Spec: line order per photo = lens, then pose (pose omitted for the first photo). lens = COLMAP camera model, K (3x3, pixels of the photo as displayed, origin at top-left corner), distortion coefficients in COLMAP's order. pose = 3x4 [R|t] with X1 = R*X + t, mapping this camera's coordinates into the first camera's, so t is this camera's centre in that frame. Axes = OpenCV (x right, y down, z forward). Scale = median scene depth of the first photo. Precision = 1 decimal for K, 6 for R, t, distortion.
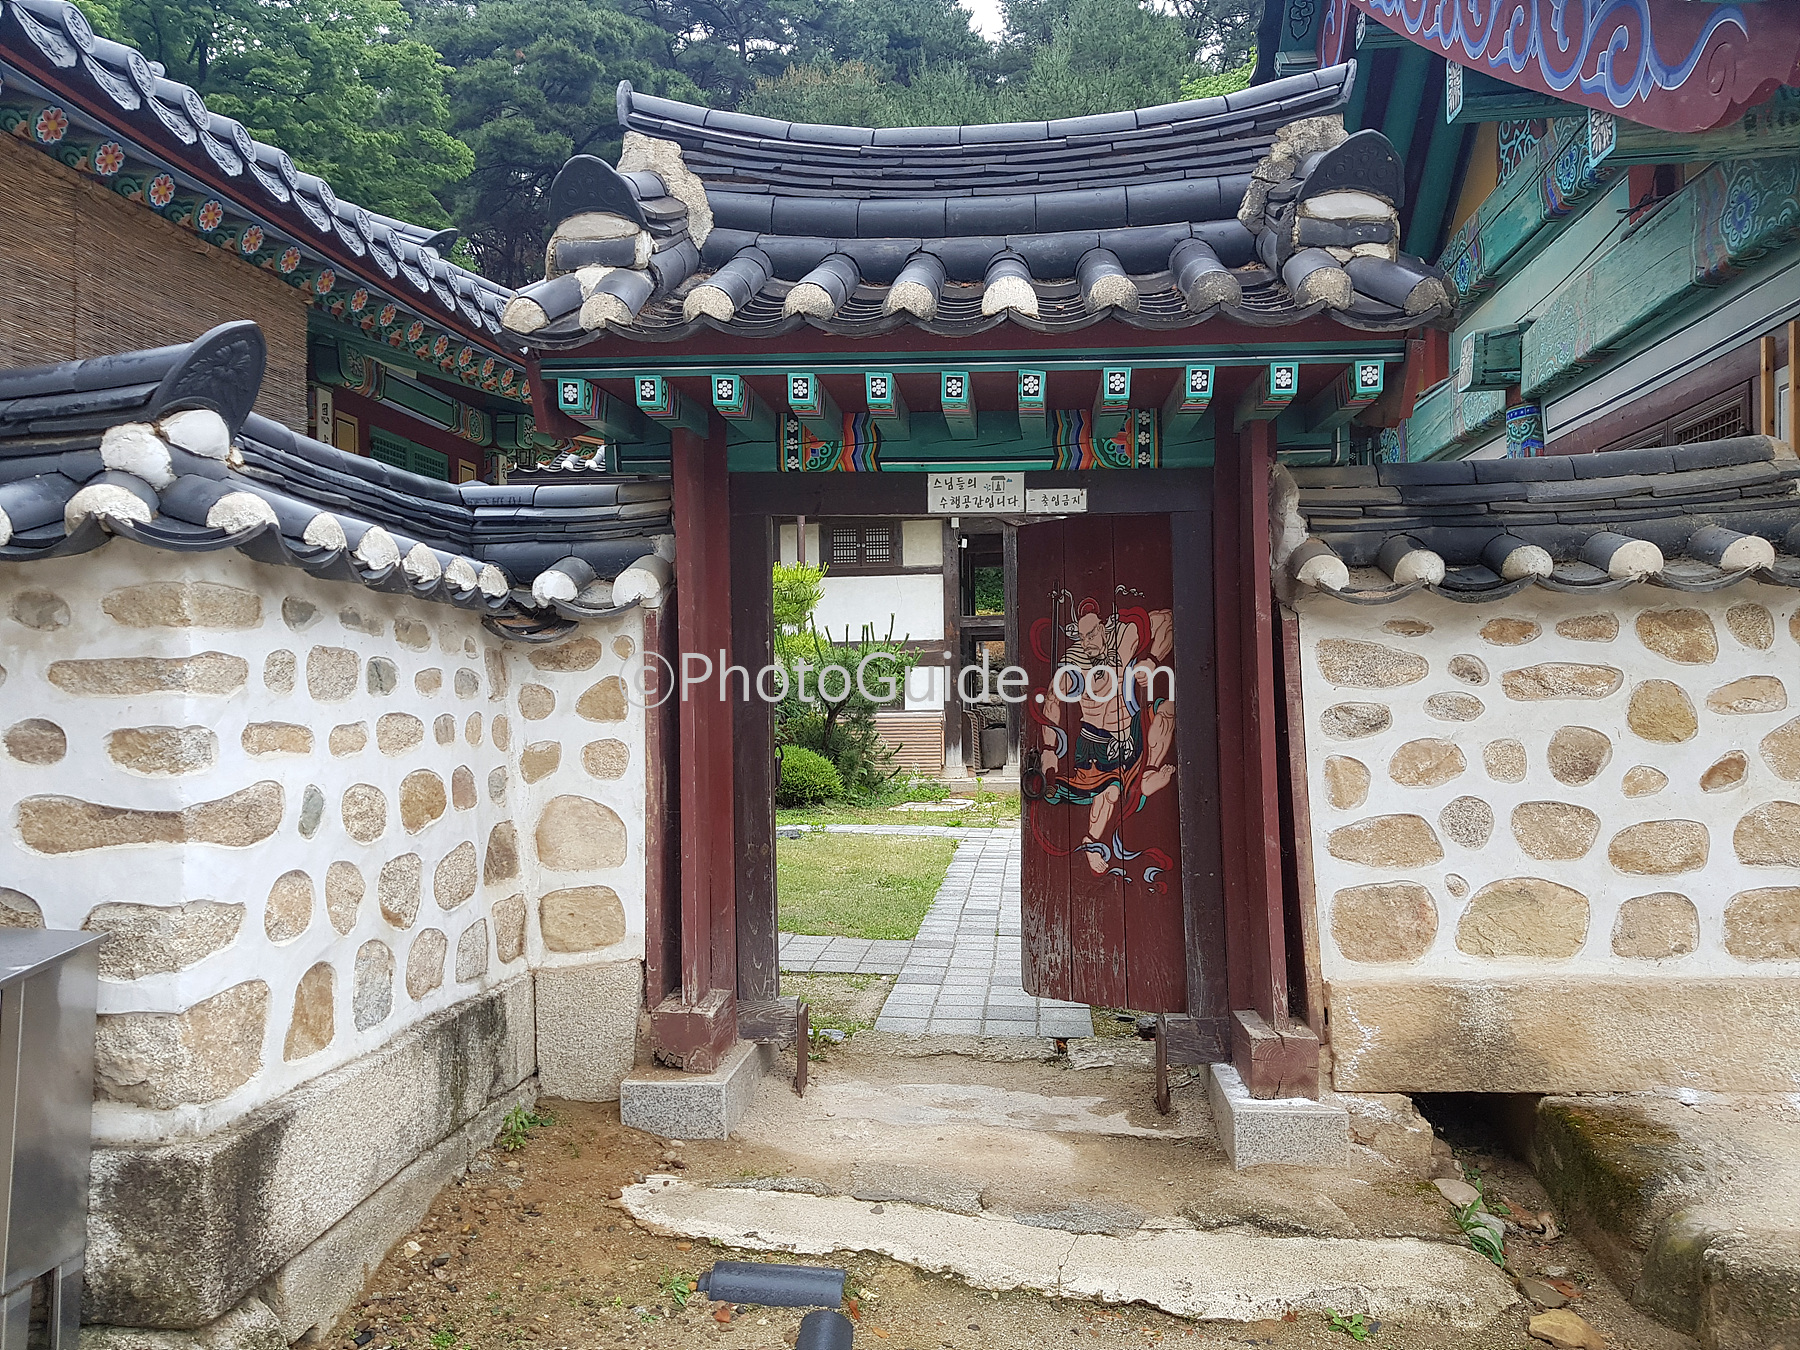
lens RADIAL K [[1386.5, 0, 893.6], [0, 1386.5, 679.0], [0, 0, 1]] dist [0.017032, -0.004255]
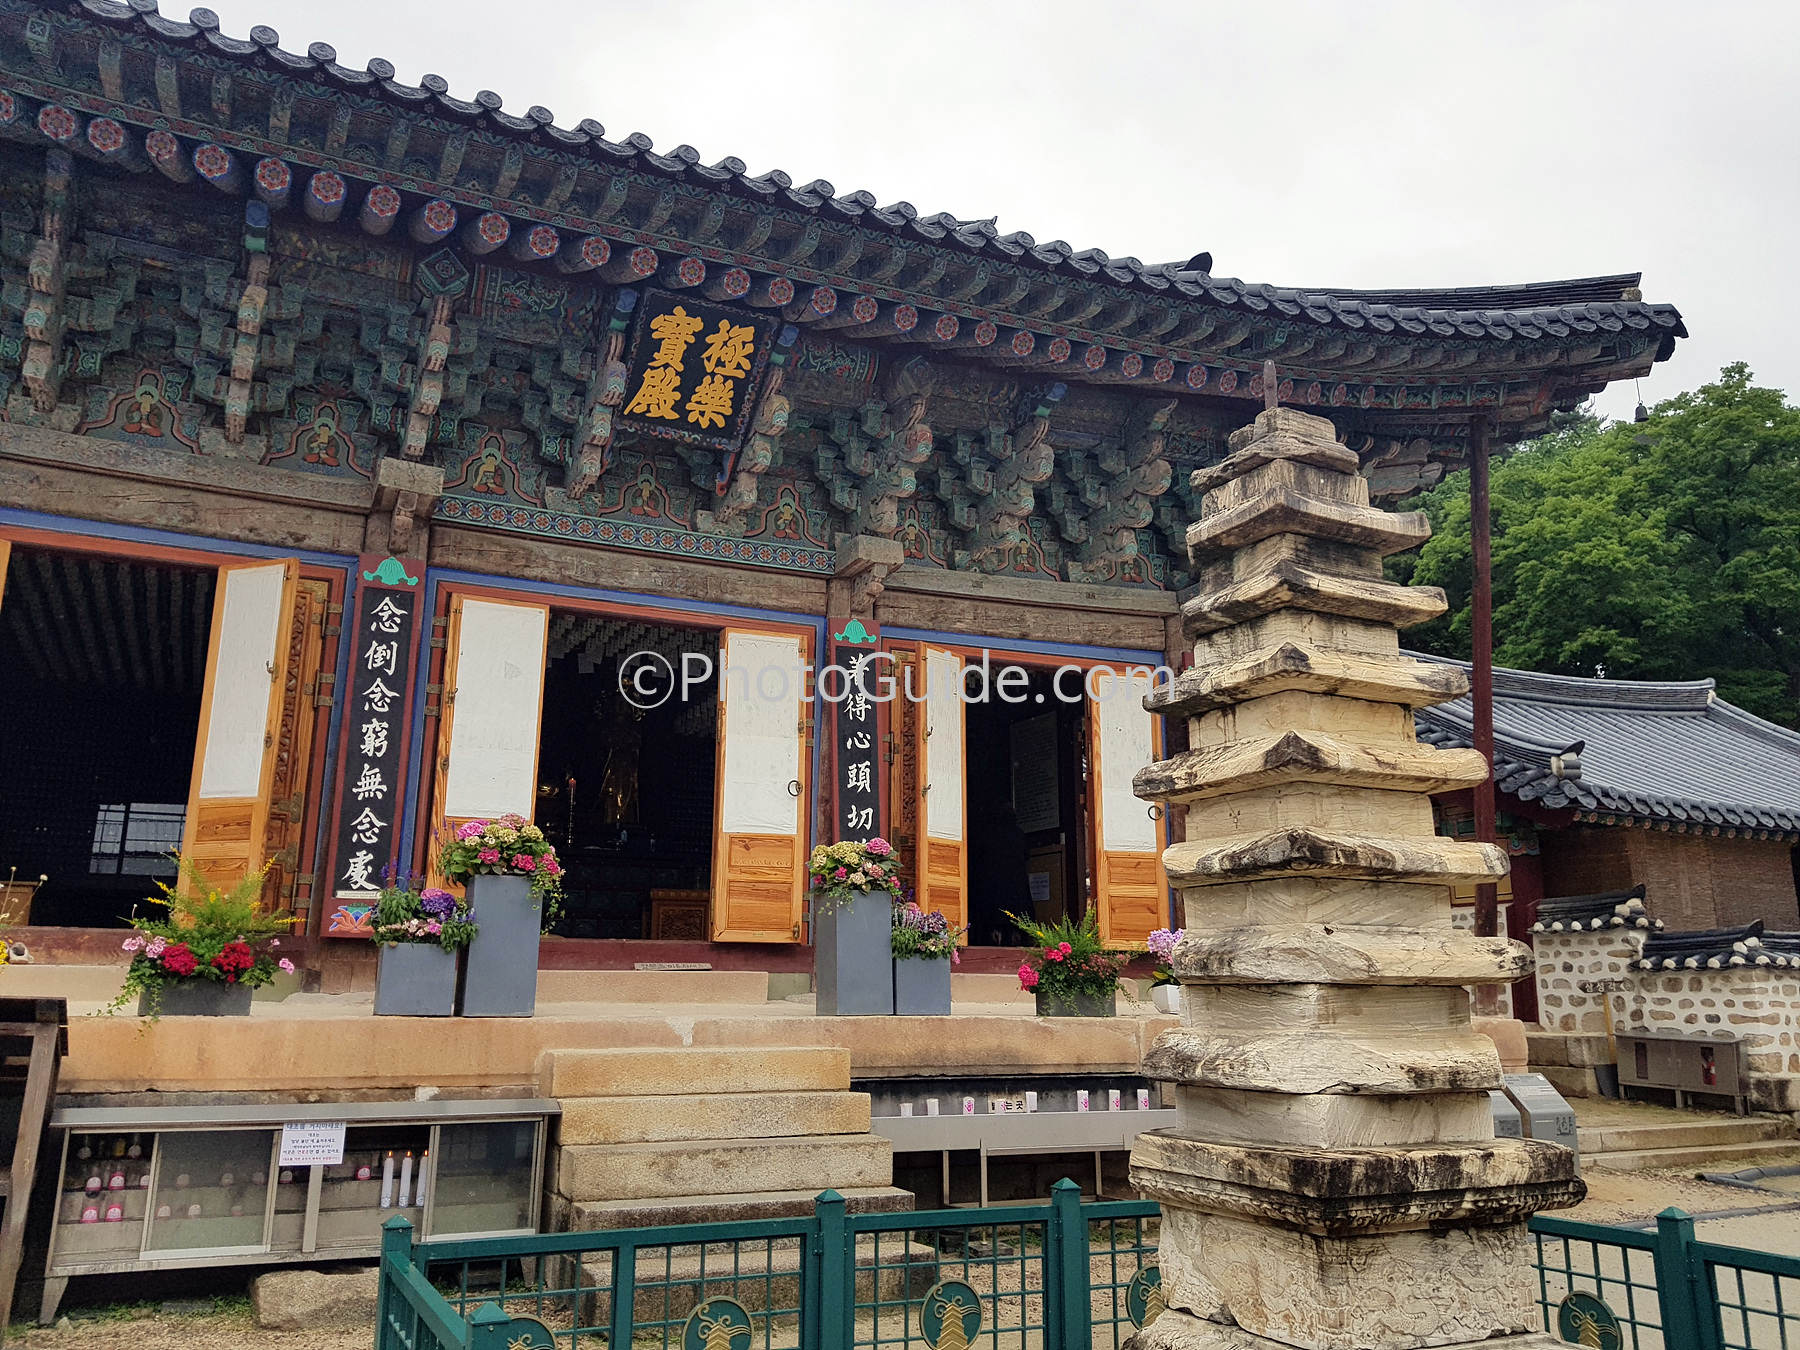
lens RADIAL K [[1386.5, 0, 897.4], [0, 1386.5, 676.0], [0, 0, 1]] dist [0.017032, -0.004255]
pose [[0.506013, -0.187784, -0.841836, 2.548244], [0.007565, 0.976941, -0.213374, -0.067162], [0.862493, 0.101602, 0.495765, -4.596627]]
